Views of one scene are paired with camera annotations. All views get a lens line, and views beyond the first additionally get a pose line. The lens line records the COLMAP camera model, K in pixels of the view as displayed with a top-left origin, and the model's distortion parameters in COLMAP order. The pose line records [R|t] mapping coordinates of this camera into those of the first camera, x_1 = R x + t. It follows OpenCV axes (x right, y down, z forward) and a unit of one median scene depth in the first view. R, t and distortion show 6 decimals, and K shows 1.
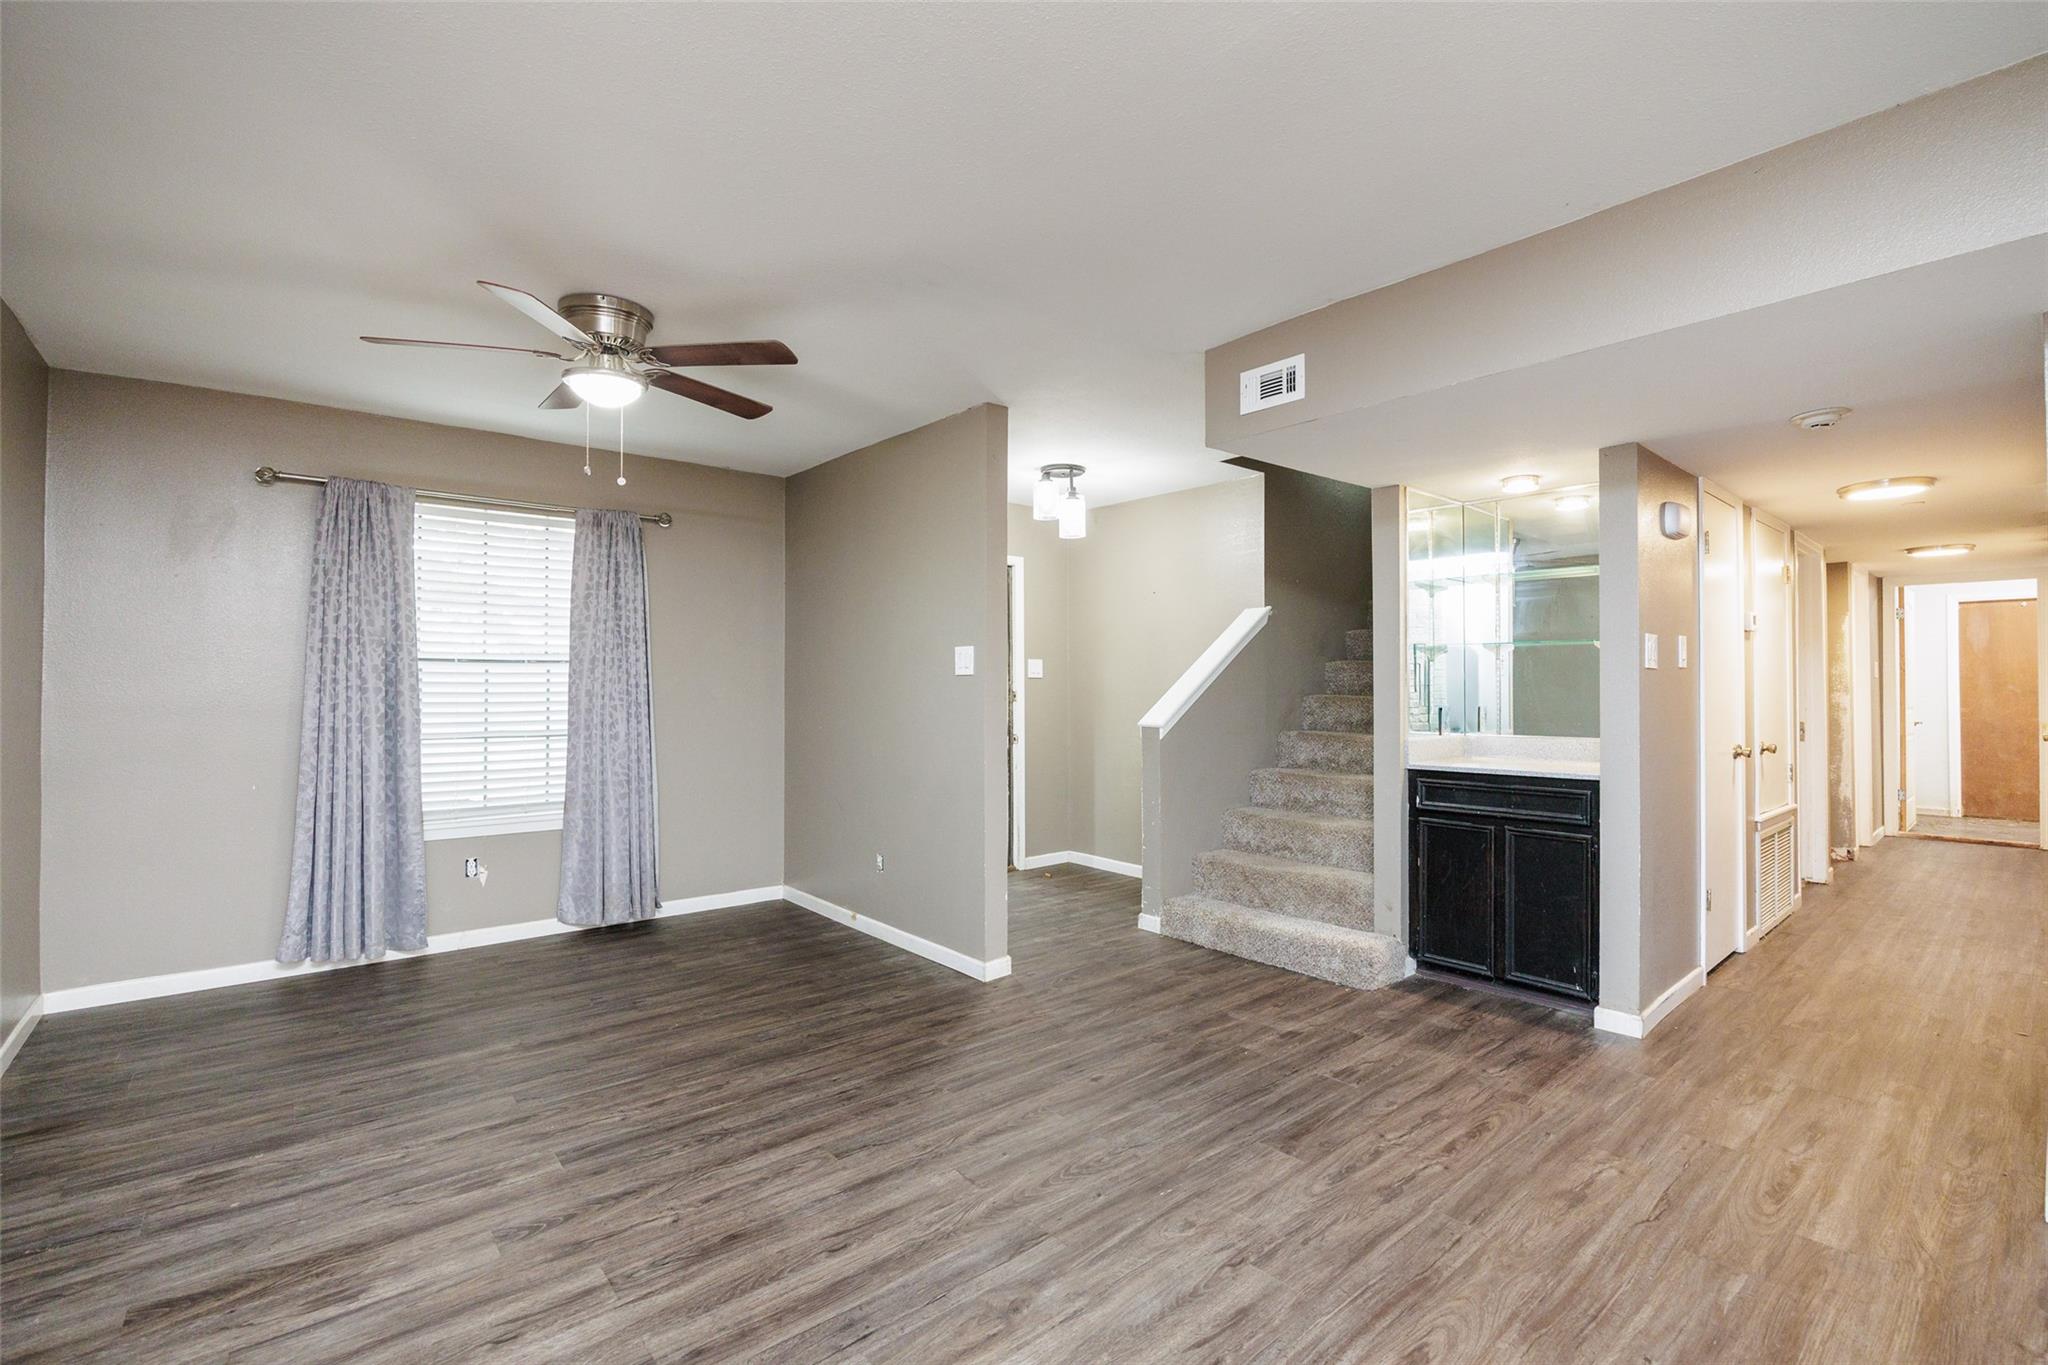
lens RADIAL K [[902.1, 0, 1025.2], [0, 902.1, 690.4], [0, 0, 1]] dist [-0.017898, 0.000331]
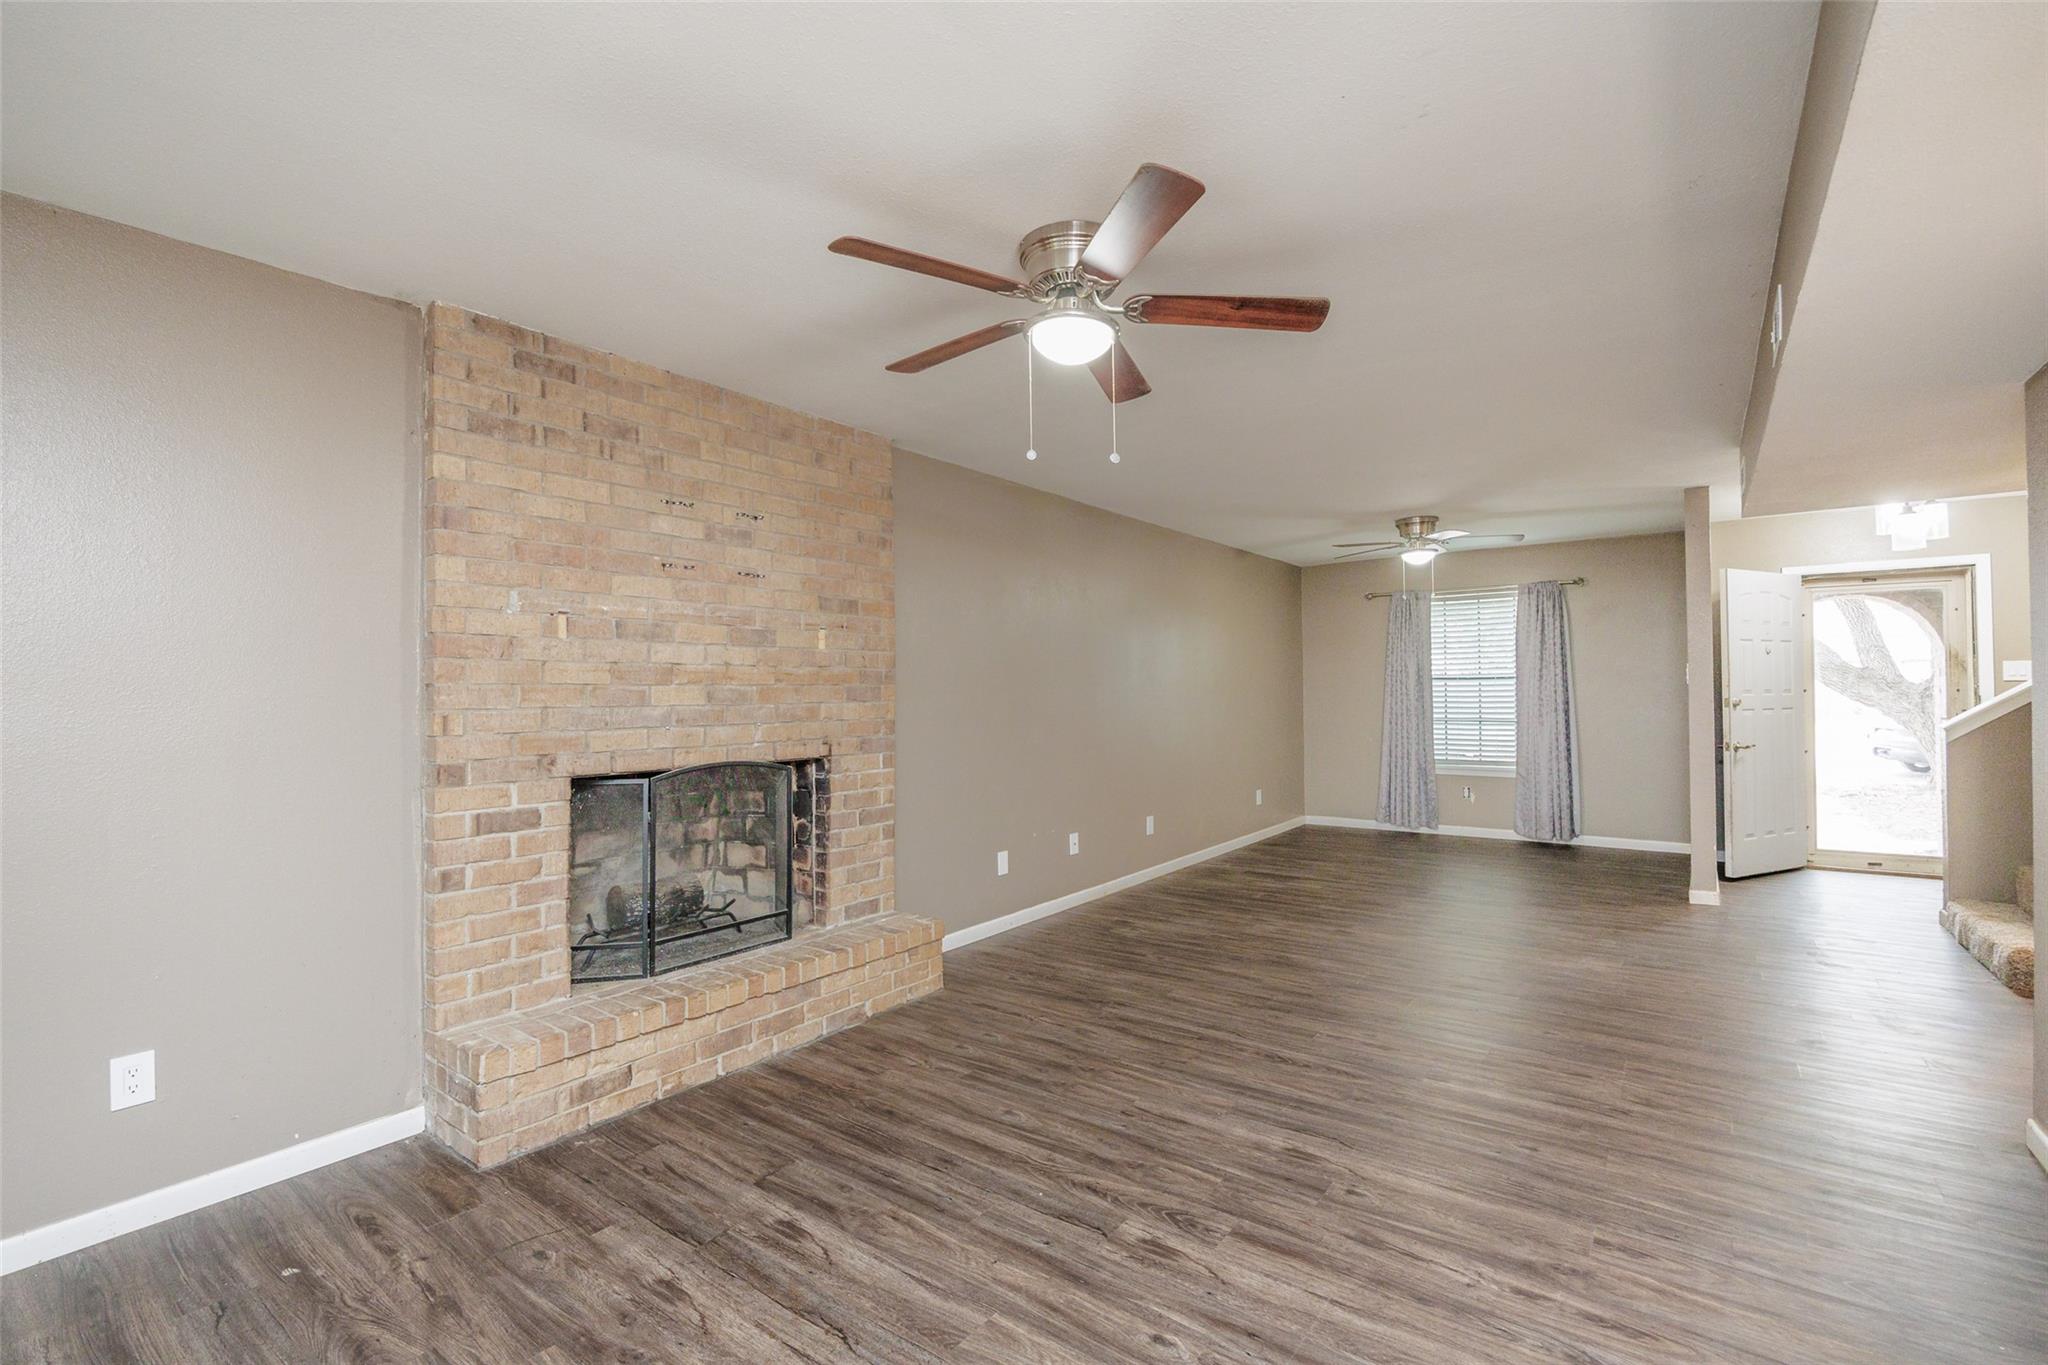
lens RADIAL K [[902.1, 0, 1024.4], [0, 902.1, 681.7], [0, 0, 1]] dist [-0.017898, 0.000331]
pose [[0.233635, -0.012136, -0.972249, 0.901503], [0.006727, 0.999918, -0.010865, -0.012182], [0.972301, -0.004002, 0.233698, -0.279119]]
